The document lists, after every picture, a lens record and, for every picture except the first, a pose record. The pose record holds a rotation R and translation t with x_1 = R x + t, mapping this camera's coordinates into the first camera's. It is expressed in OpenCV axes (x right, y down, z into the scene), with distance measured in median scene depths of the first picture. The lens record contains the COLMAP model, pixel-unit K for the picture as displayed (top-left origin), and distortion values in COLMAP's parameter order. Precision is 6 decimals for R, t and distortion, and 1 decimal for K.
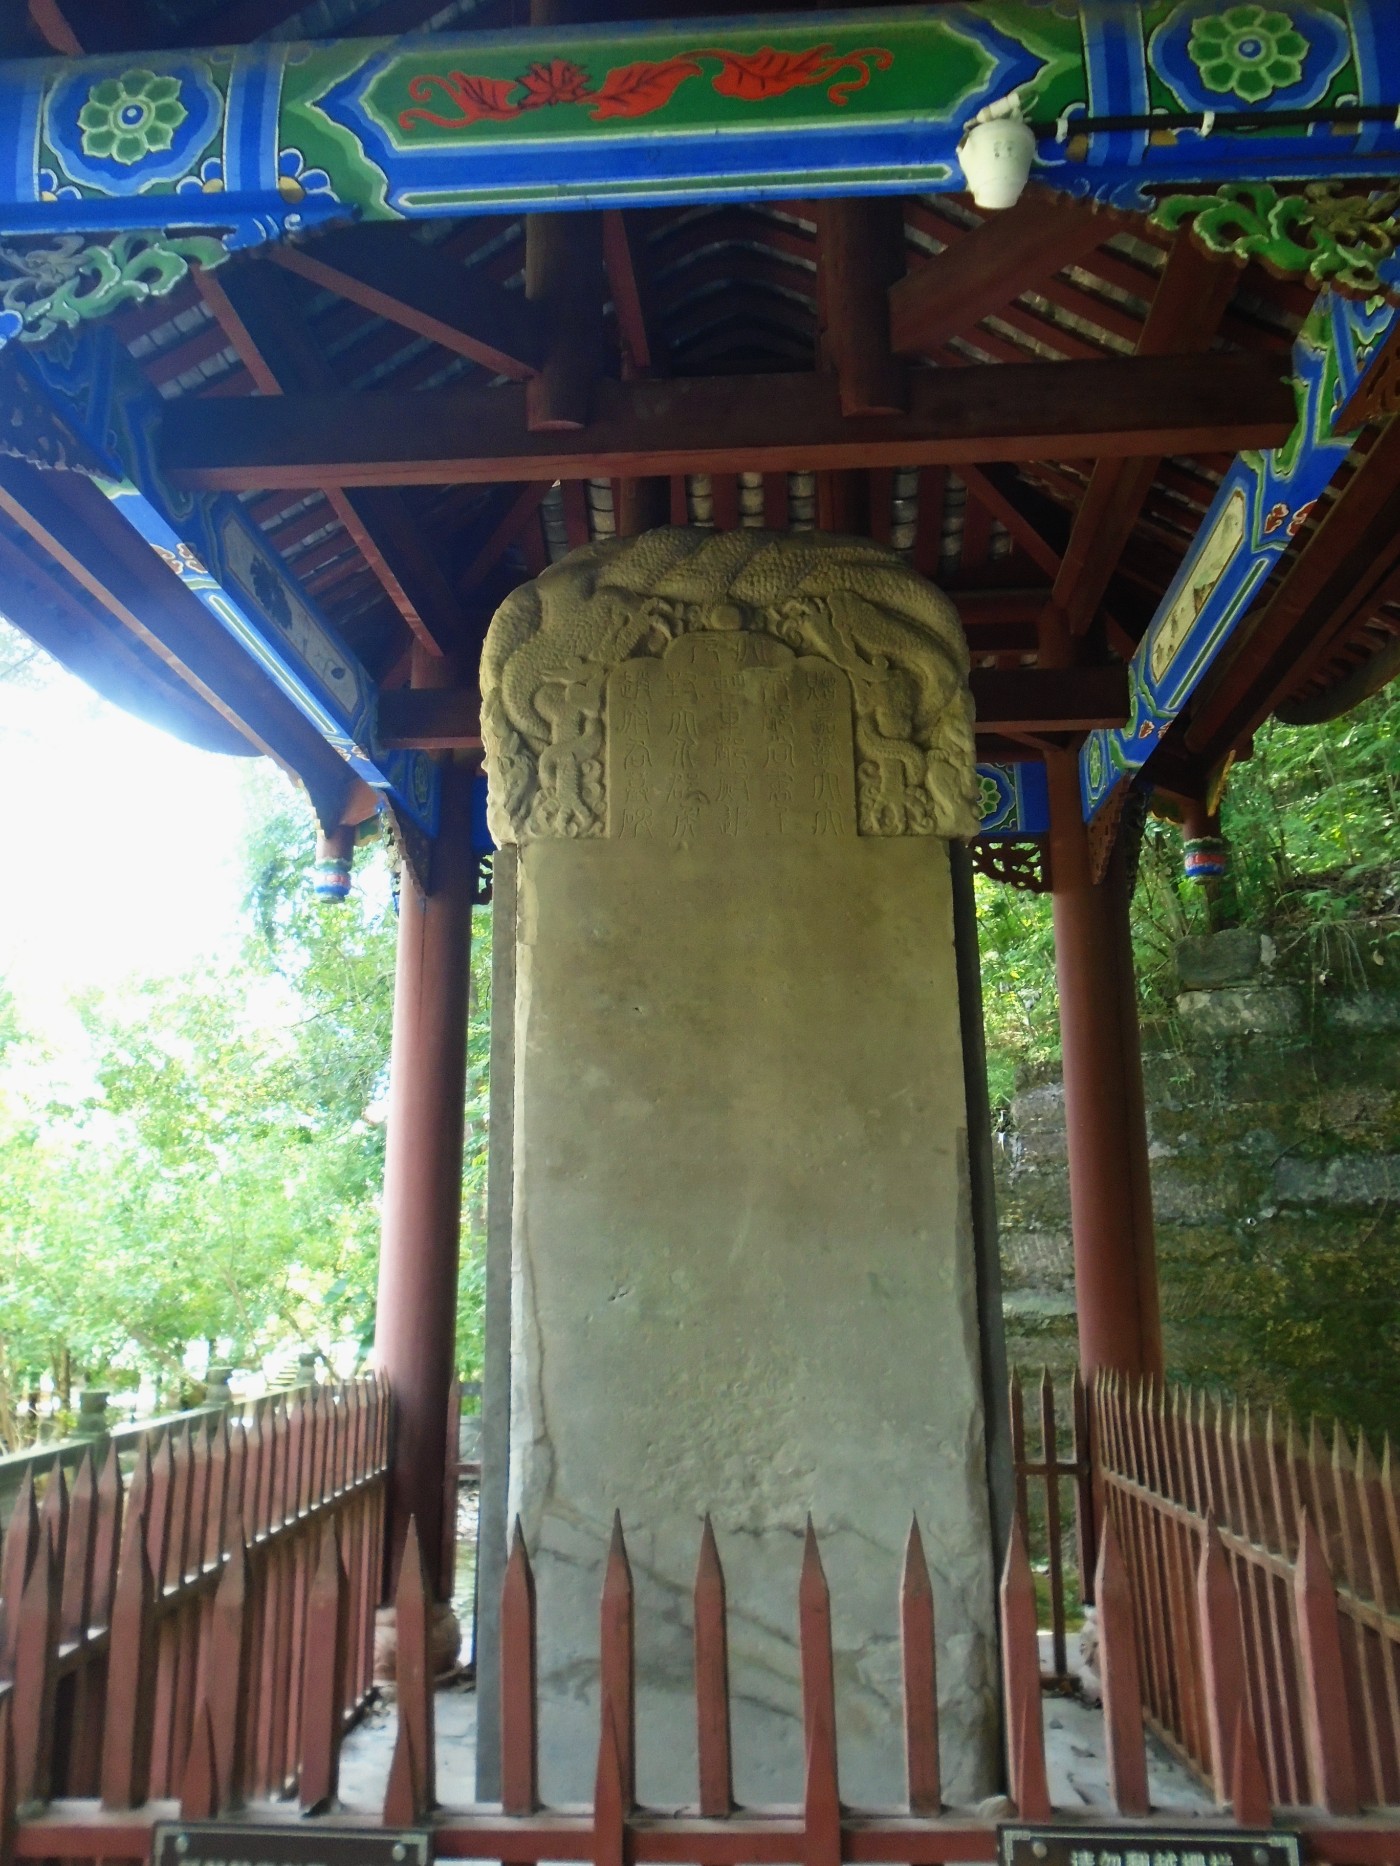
lens RADIAL K [[1441.2, 0, 703.5], [0, 1441.2, 923.4], [0, 0, 1]] dist [-0.010269, 0.000814]
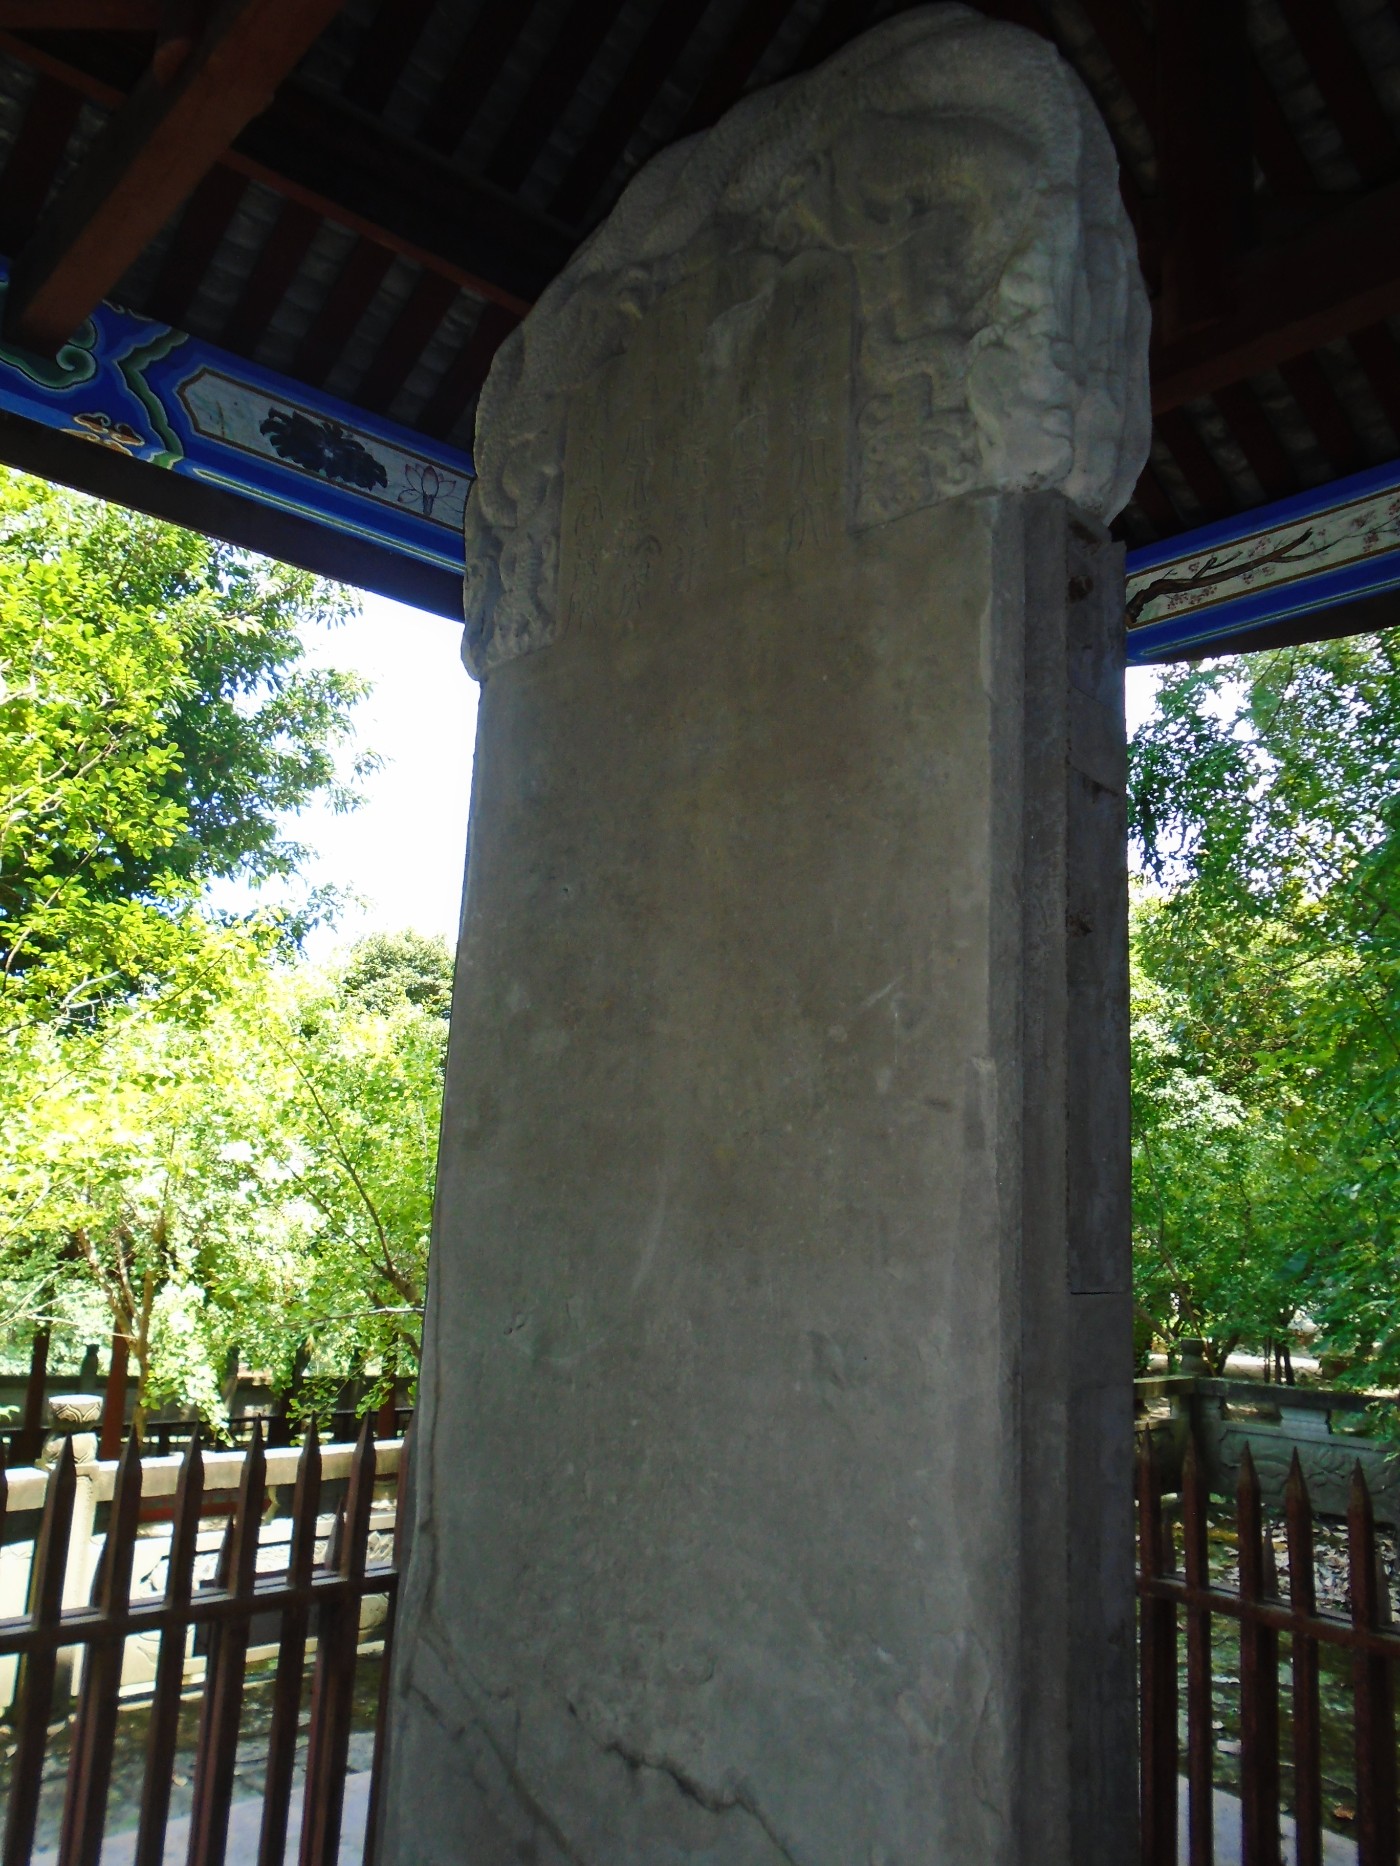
lens RADIAL K [[1458.4, 0, 700.0], [0, 1458.4, 933.0], [0, 0, 1]] dist [-0.003256, 0.005999]
pose [[0.704321, -0.089136, -0.704263, 0.475151], [0.106198, 0.994151, -0.019620, 0.101327], [0.701893, -0.060973, 0.709668, 0.592903]]
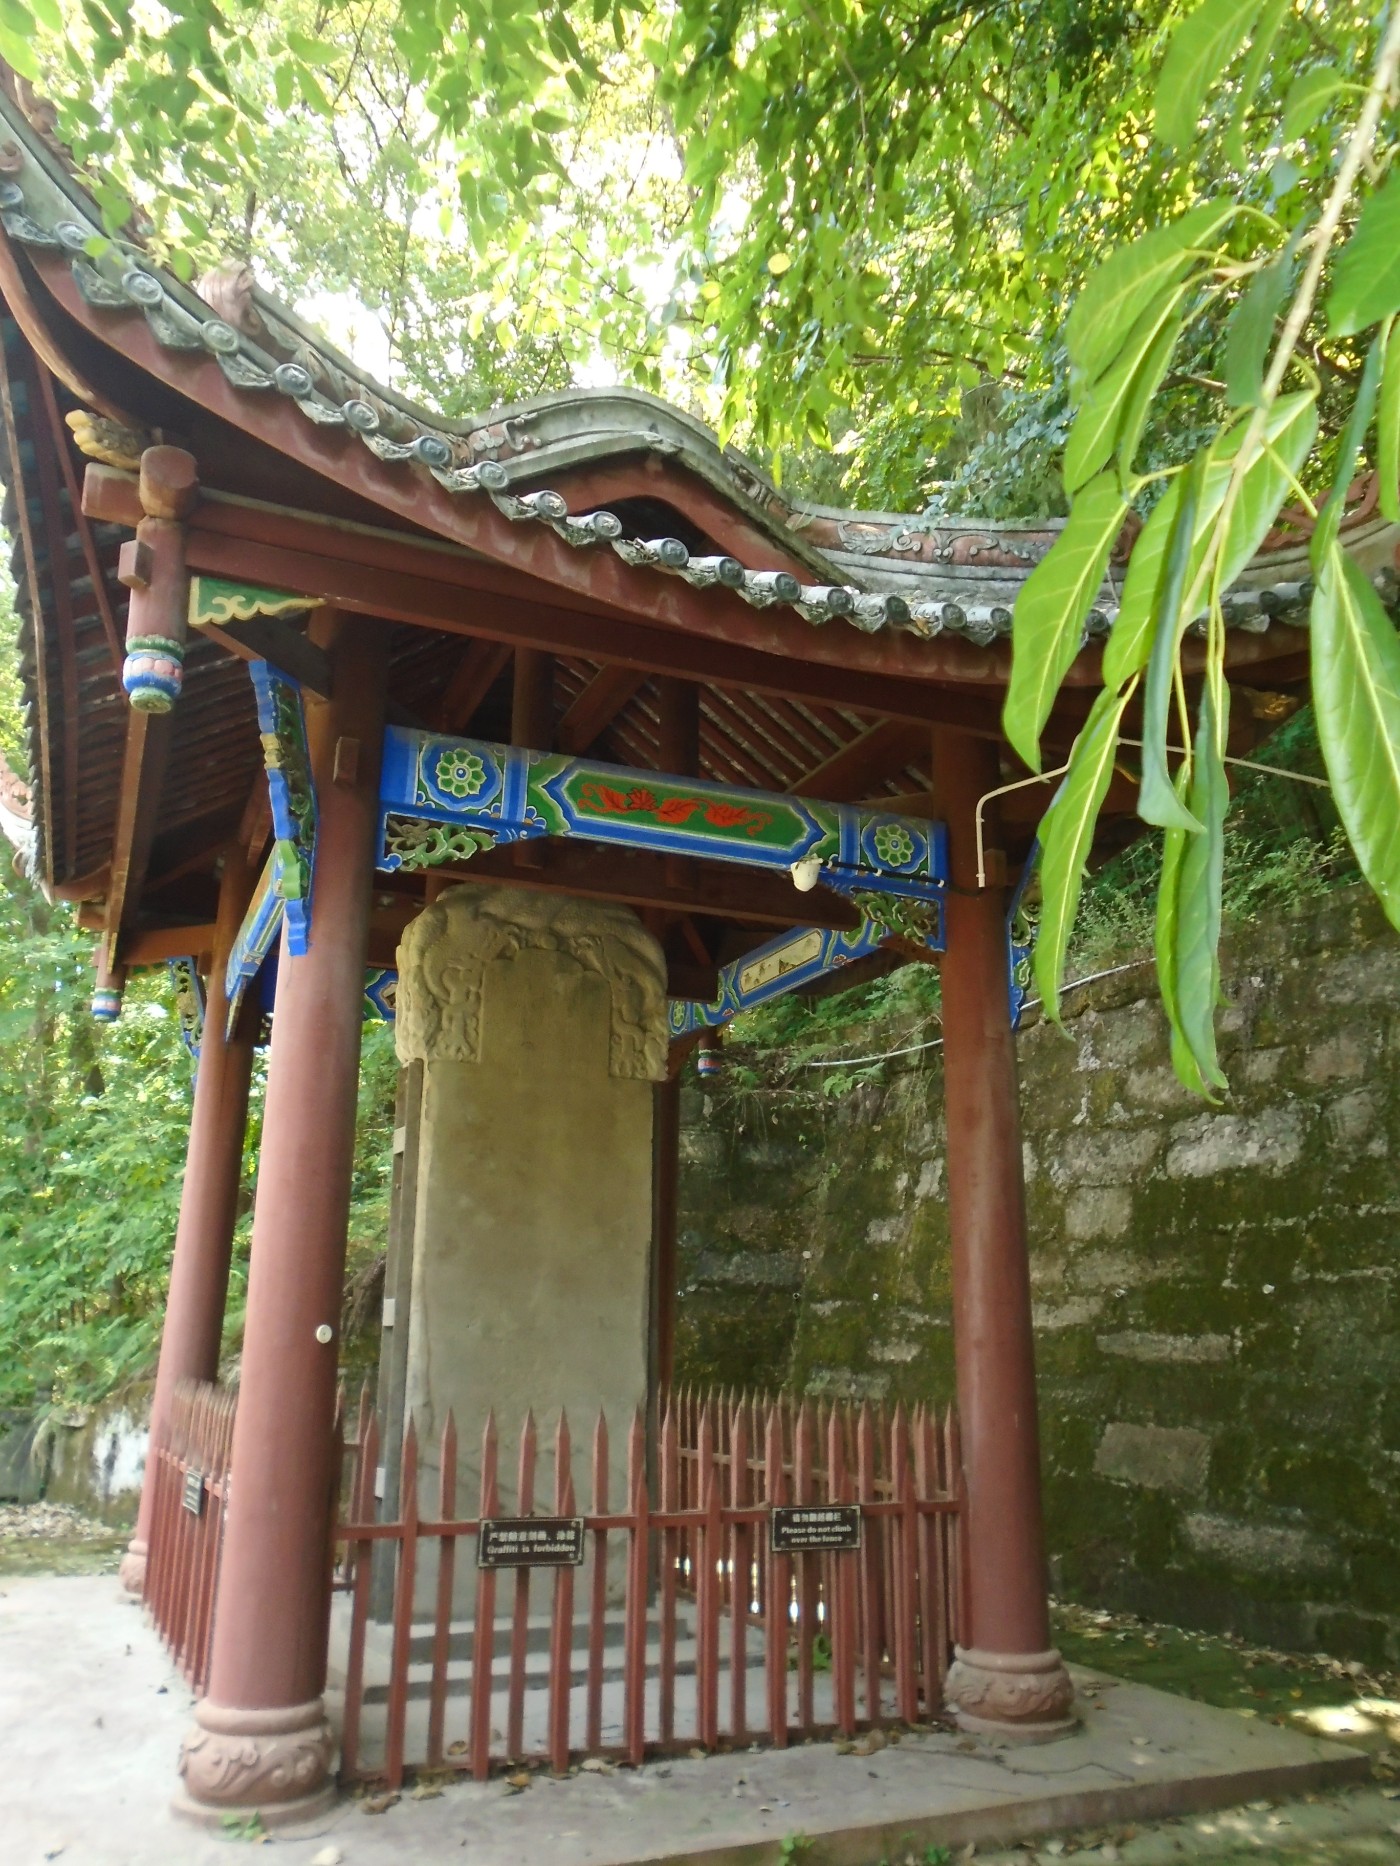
lens RADIAL K [[1458.4, 0, 700.0], [0, 1458.4, 933.0], [0, 0, 1]] dist [-0.003256, 0.005999]
pose [[0.890641, 0.143364, 0.431516, -0.654839], [-0.130169, 0.989667, -0.060134, -0.154442], [-0.435678, -0.002612, 0.900099, -0.762773]]
